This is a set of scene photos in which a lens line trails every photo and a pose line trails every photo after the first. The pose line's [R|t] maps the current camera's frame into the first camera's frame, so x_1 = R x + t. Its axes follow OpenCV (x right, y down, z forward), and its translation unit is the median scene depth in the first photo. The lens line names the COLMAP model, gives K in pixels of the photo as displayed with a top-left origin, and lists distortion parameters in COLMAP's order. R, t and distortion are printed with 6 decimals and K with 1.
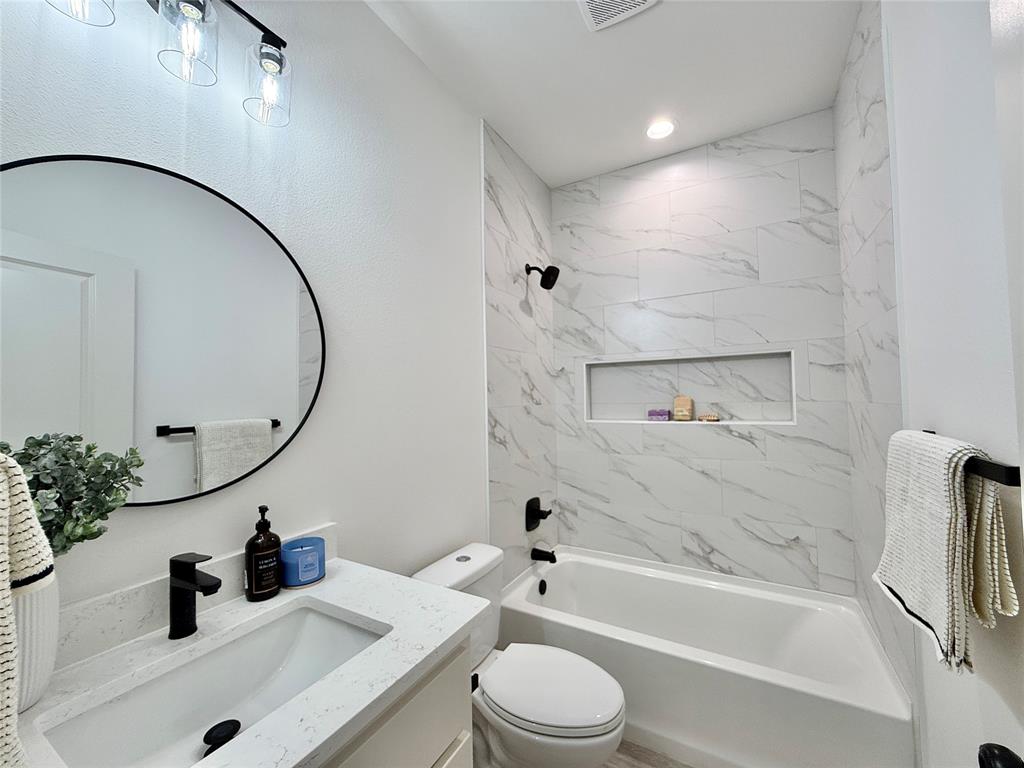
lens RADIAL K [[404.9, 0, 507.1], [0, 404.9, 387.3], [0, 0, 1]] dist [0.000133, 0.000179]
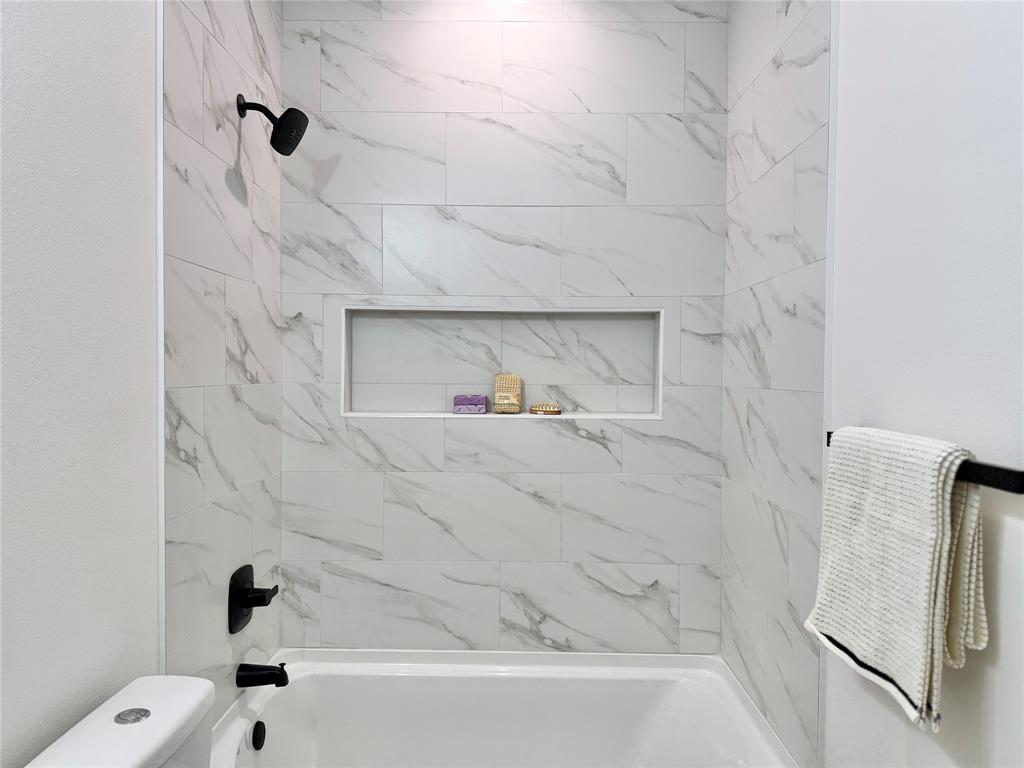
lens RADIAL K [[719.5, 0, 510.0], [0, 719.5, 390.2], [0, 0, 1]] dist [0.047686, -0.044344]
pose [[0.869725, 0.012994, 0.493365, -0.106697], [-0.038198, 0.998427, 0.041042, 0.003137], [-0.492056, -0.054541, 0.868853, 0.065225]]
